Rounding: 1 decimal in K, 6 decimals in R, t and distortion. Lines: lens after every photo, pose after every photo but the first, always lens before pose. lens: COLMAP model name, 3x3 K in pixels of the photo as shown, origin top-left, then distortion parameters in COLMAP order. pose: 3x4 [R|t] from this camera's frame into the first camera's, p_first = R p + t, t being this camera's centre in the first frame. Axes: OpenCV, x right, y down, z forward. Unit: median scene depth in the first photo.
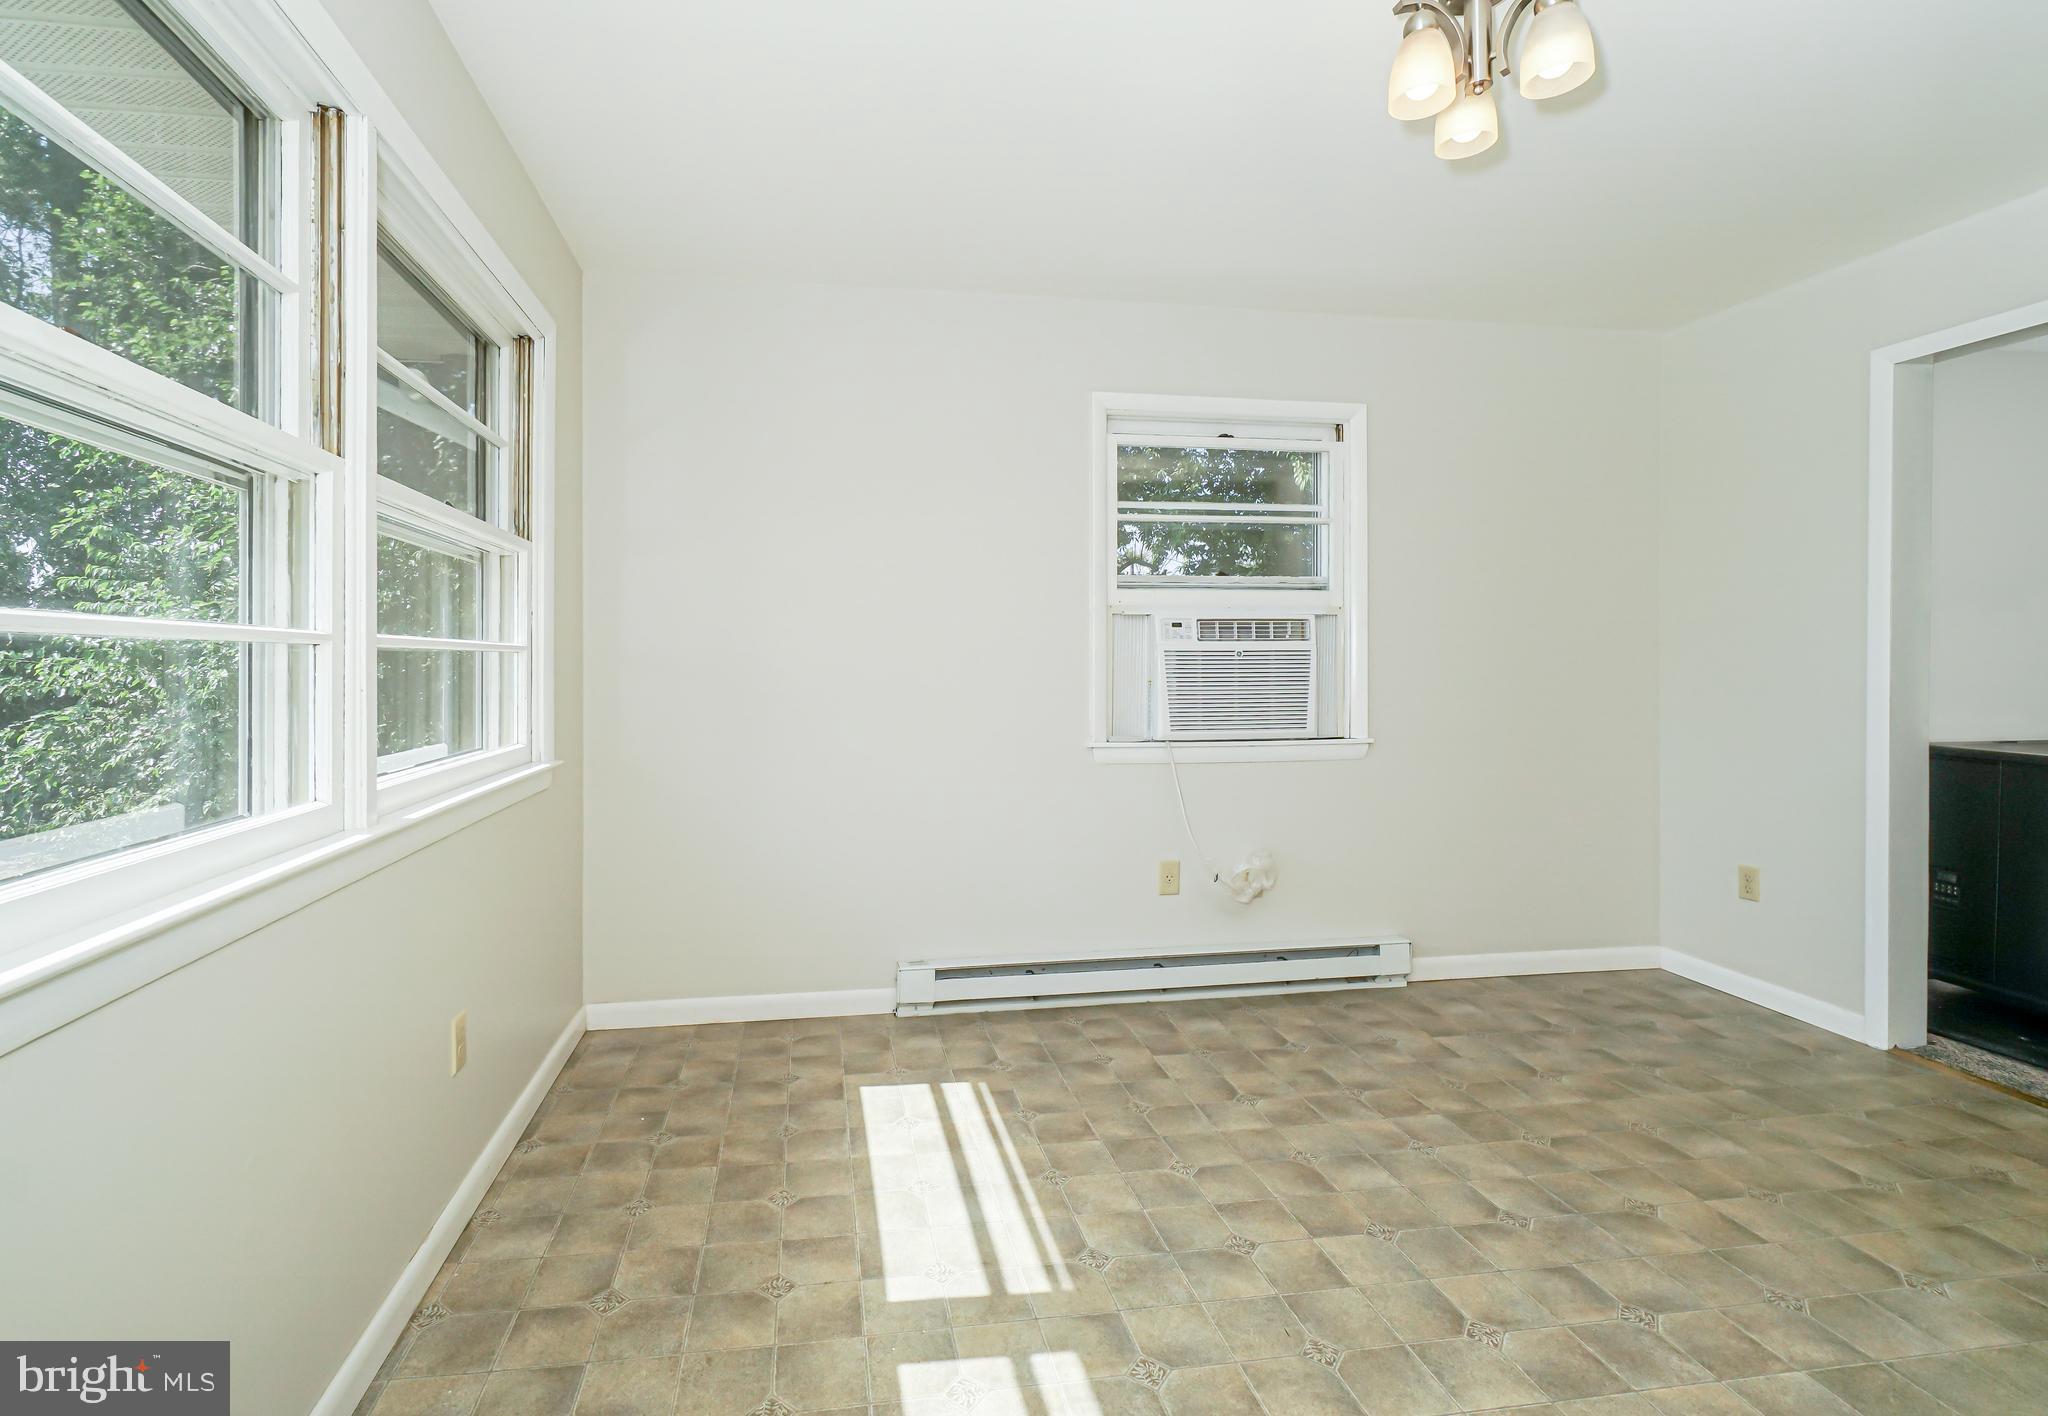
lens RADIAL K [[961.9, 0, 974.4], [0, 961.9, 664.9], [0, 0, 1]] dist [0.001067, 0.000331]
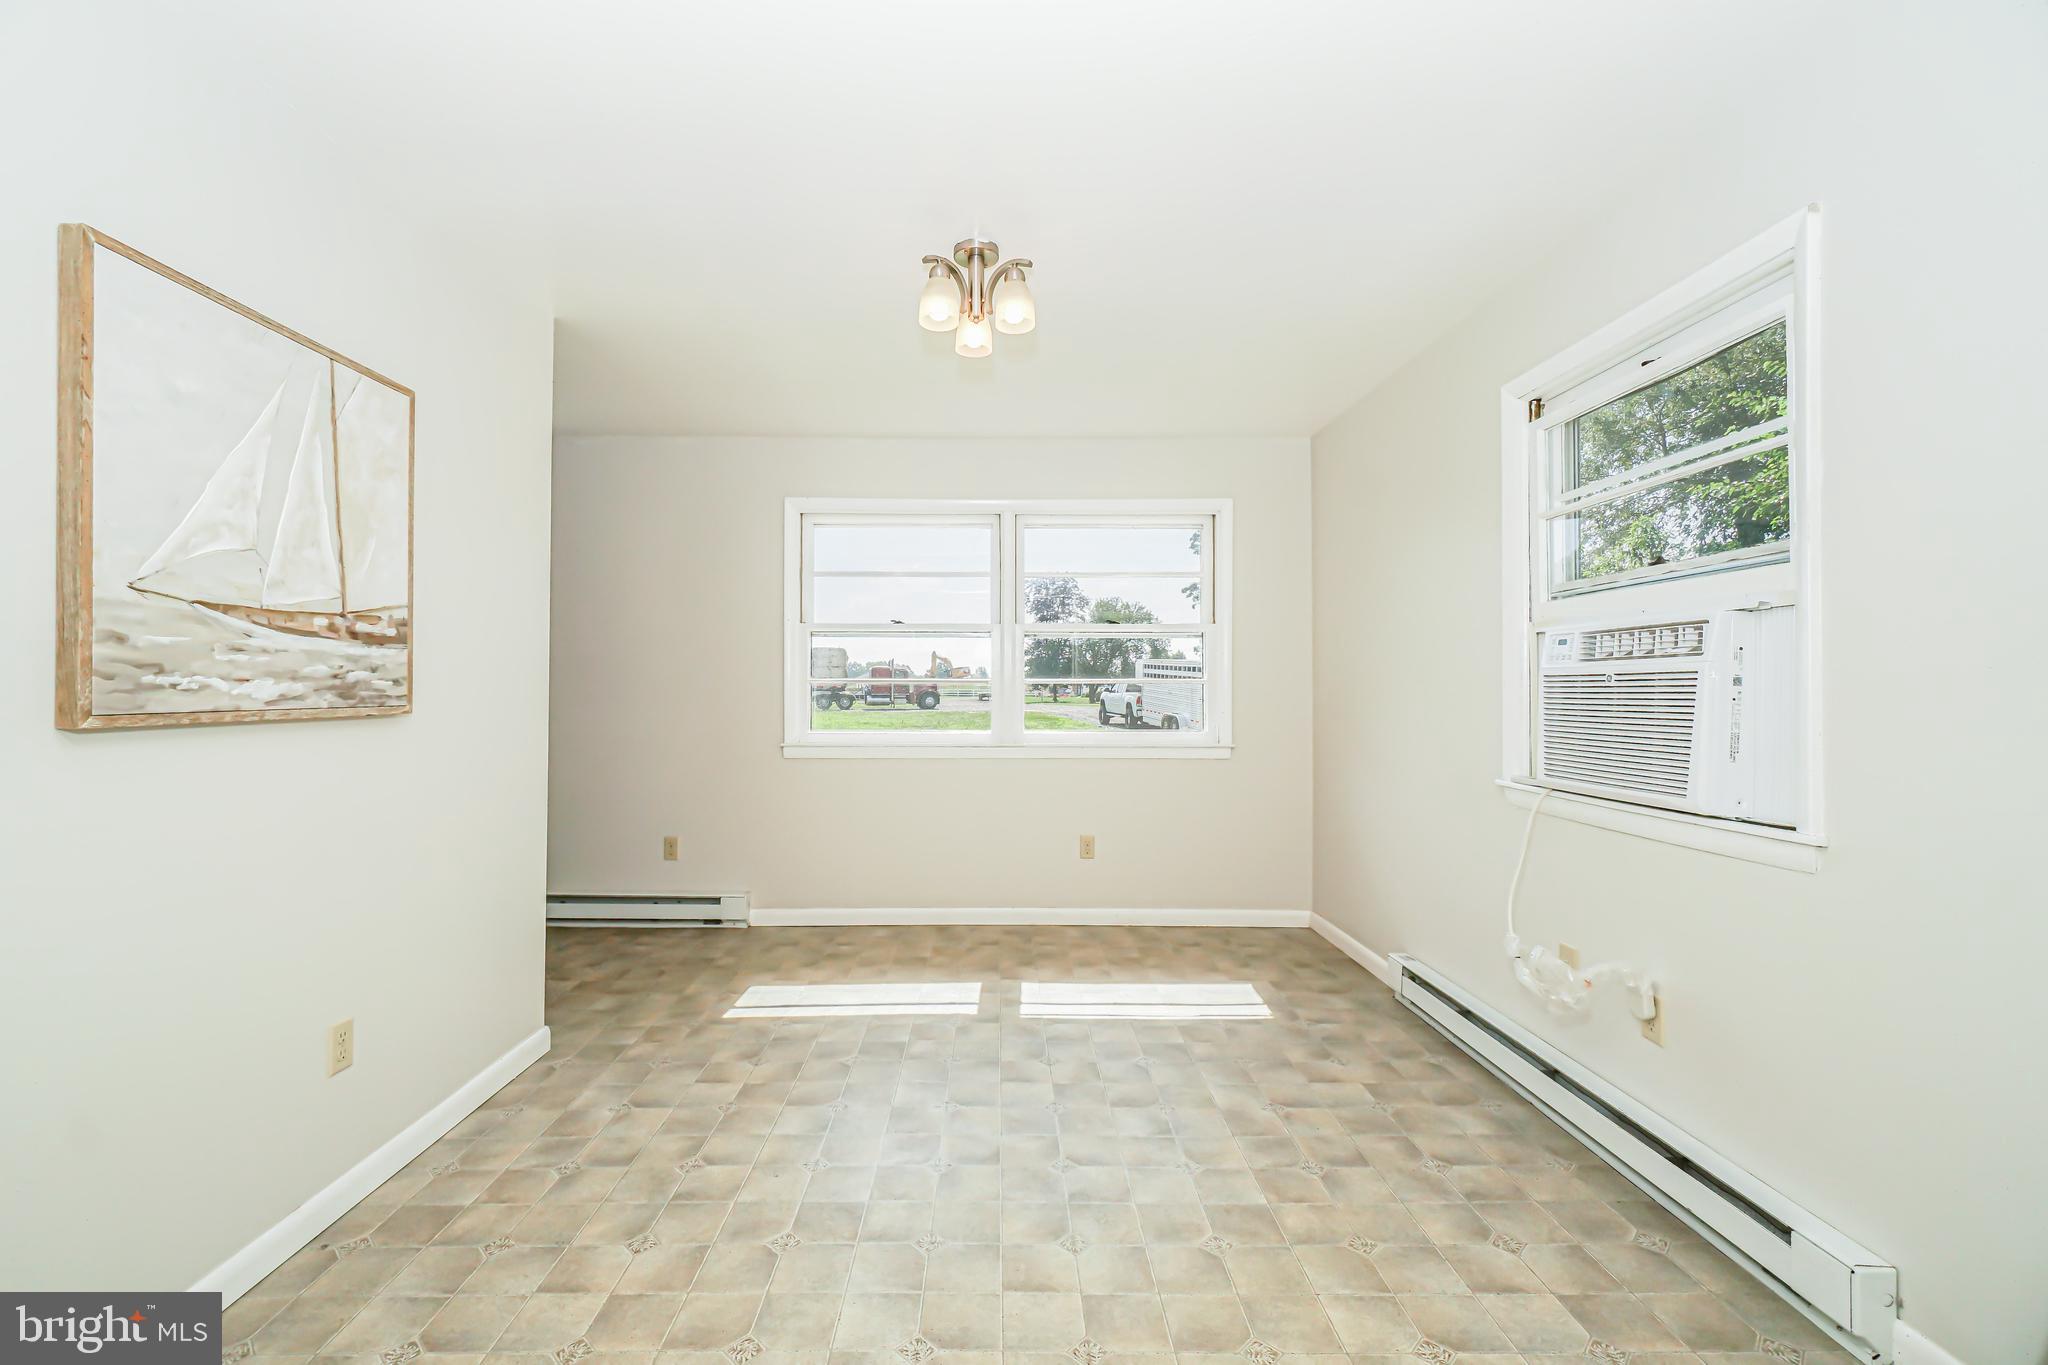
lens RADIAL K [[896.5, 0, 984.8], [0, 896.5, 654.0], [0, 0, 1]] dist [-0.002961, 0.000739]
pose [[-0.176946, -0.038825, -0.983455, 1.486347], [-0.001038, 0.999228, -0.039261, -0.004076], [0.984220, -0.005926, -0.176850, 0.978004]]
